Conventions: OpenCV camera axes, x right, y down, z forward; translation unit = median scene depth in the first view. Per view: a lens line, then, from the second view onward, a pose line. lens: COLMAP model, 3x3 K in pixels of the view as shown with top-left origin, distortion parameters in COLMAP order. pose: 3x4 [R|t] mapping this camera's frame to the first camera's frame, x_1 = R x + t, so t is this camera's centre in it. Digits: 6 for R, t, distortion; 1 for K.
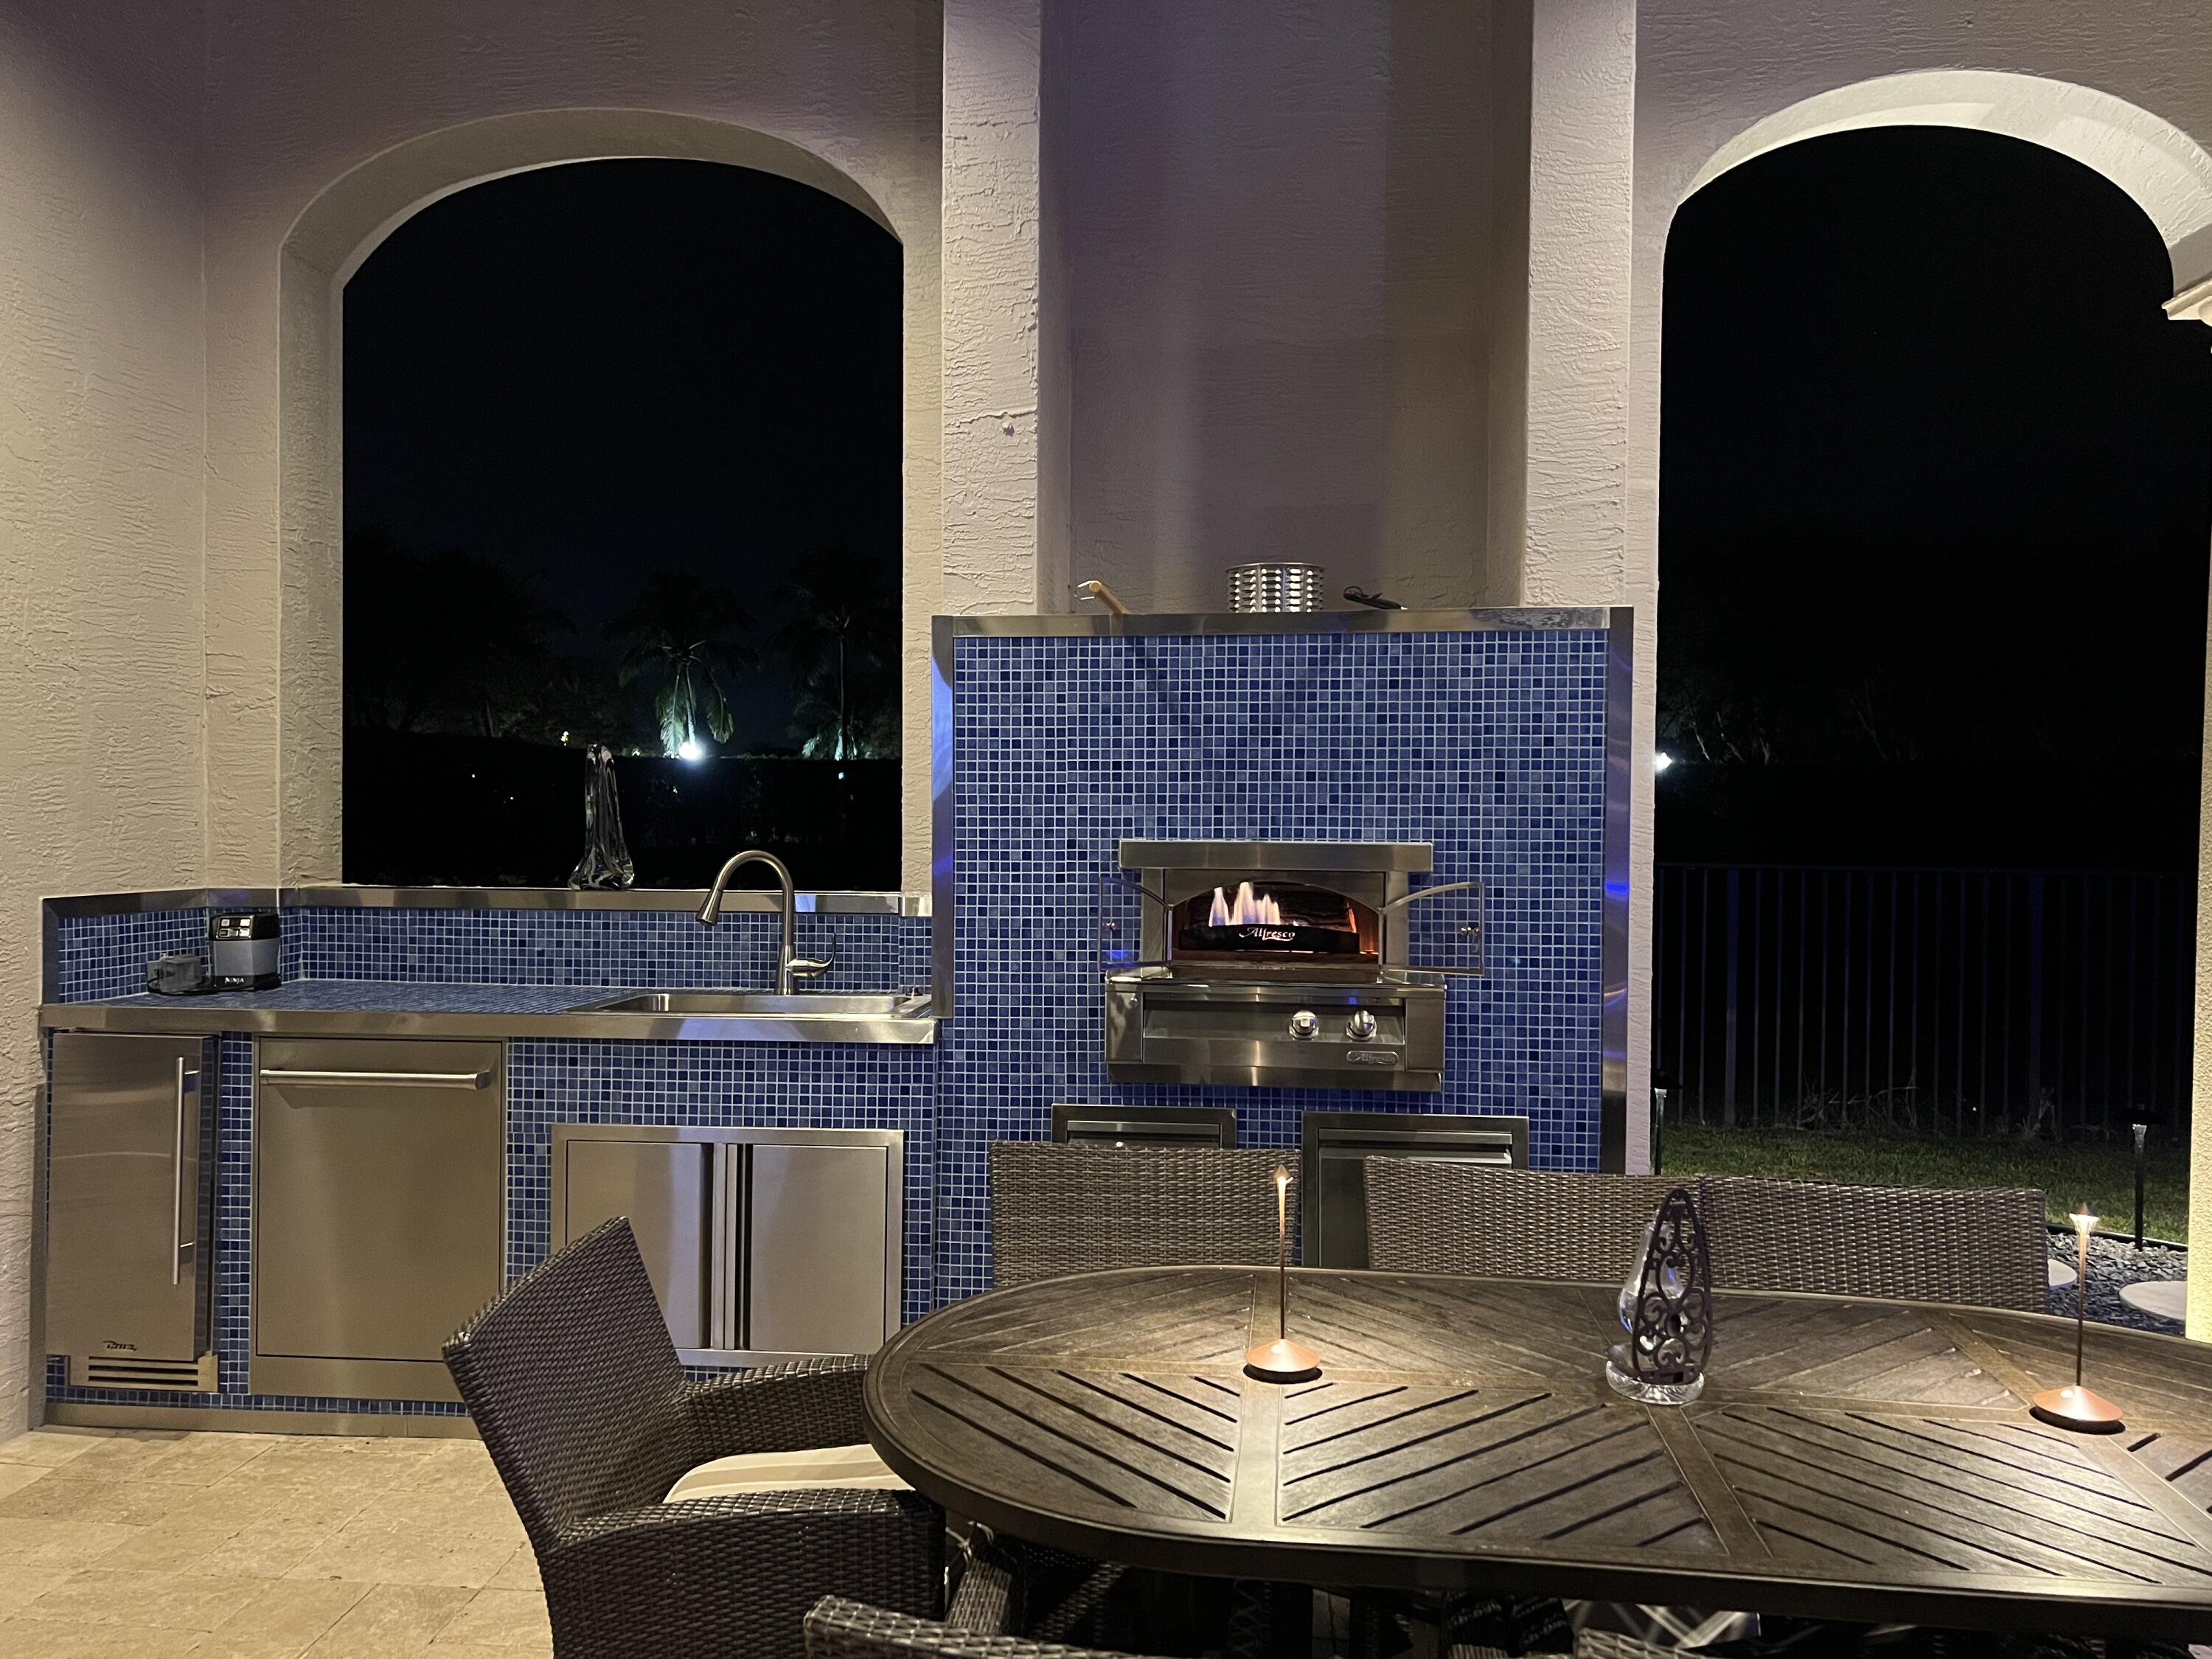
lens RADIAL K [[1670.9, 0, 1106.3], [0, 1670.9, 841.0], [0, 0, 1]] dist [0.007148, -0.001379]
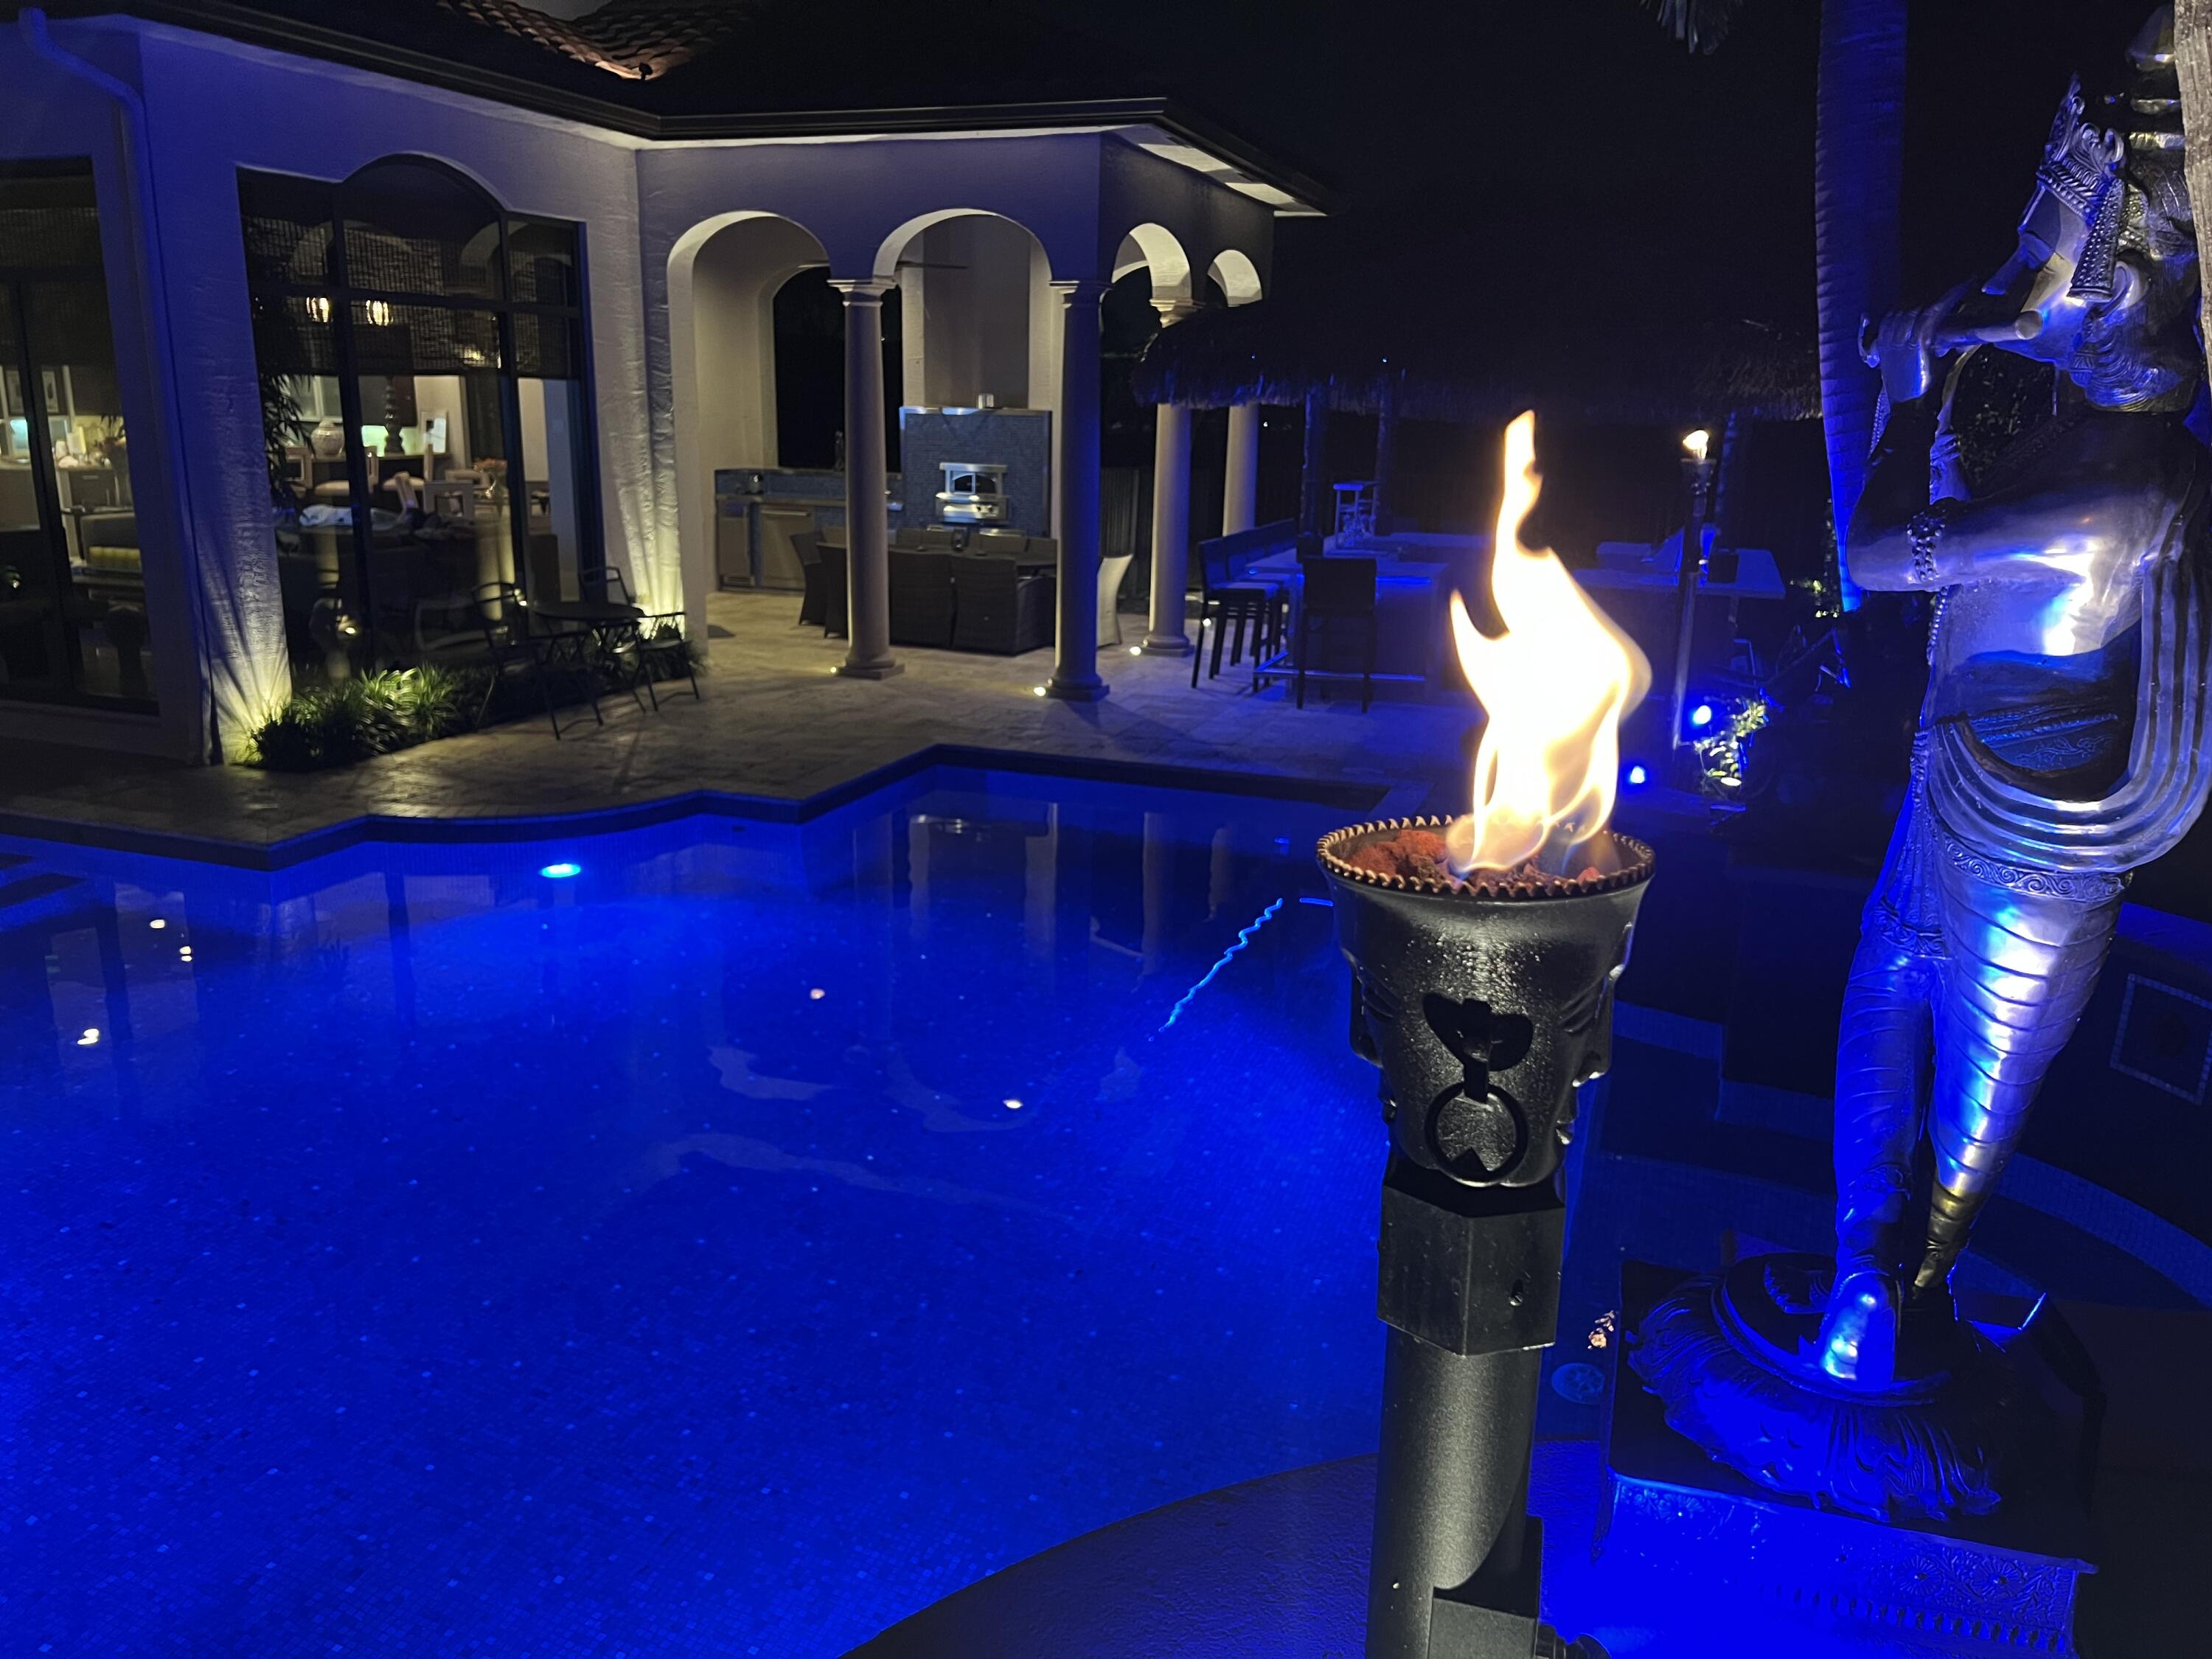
lens RADIAL K [[1676.0, 0, 1113.5], [0, 1676.0, 824.3], [0, 0, 1]] dist [0.043913, -0.062531]
pose [[0.968901, 0.071738, -0.236820, 1.382799], [-0.015209, 0.972508, 0.232373, -0.095822], [0.246979, -0.221545, 0.943355, -2.883291]]
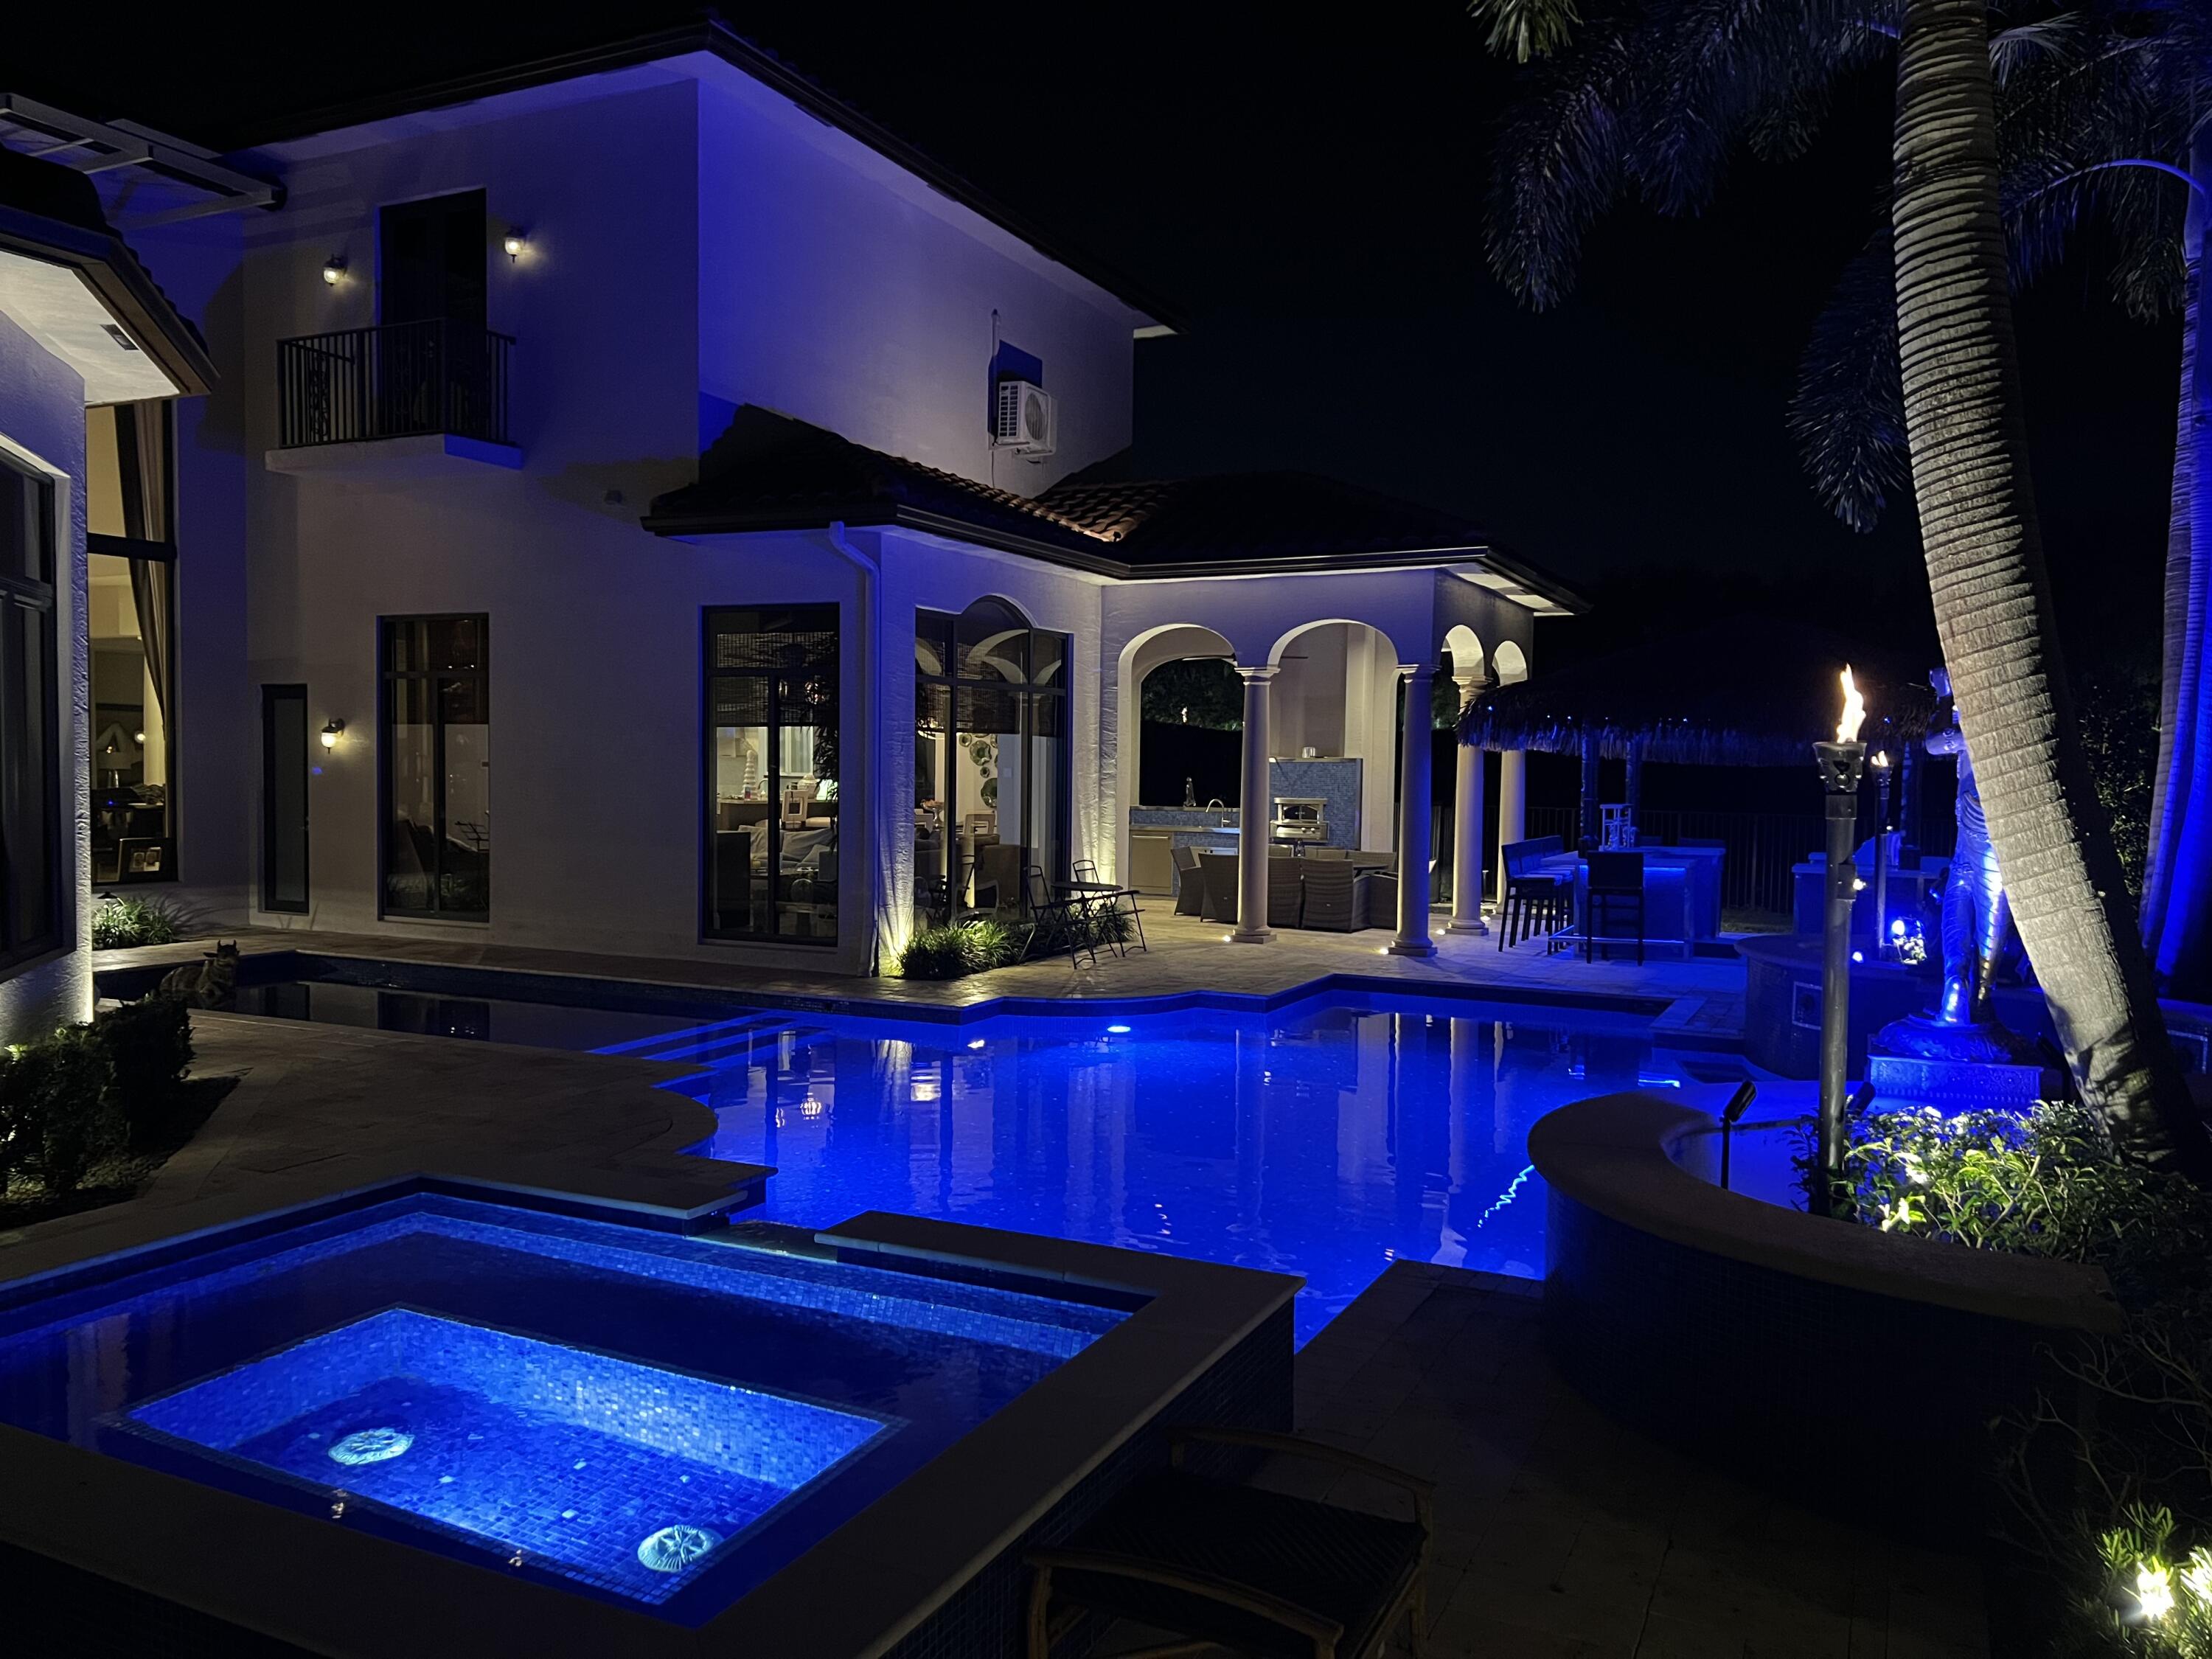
lens RADIAL K [[1648.9, 0, 1097.2], [0, 1648.9, 830.8], [0, 0, 1]] dist [0.091285, -0.123326]
pose [[0.933668, 0.016940, -0.357738, 1.310394], [-0.009444, 0.999698, 0.022690, -0.010089], [0.358014, -0.017807, 0.933546, -4.030016]]
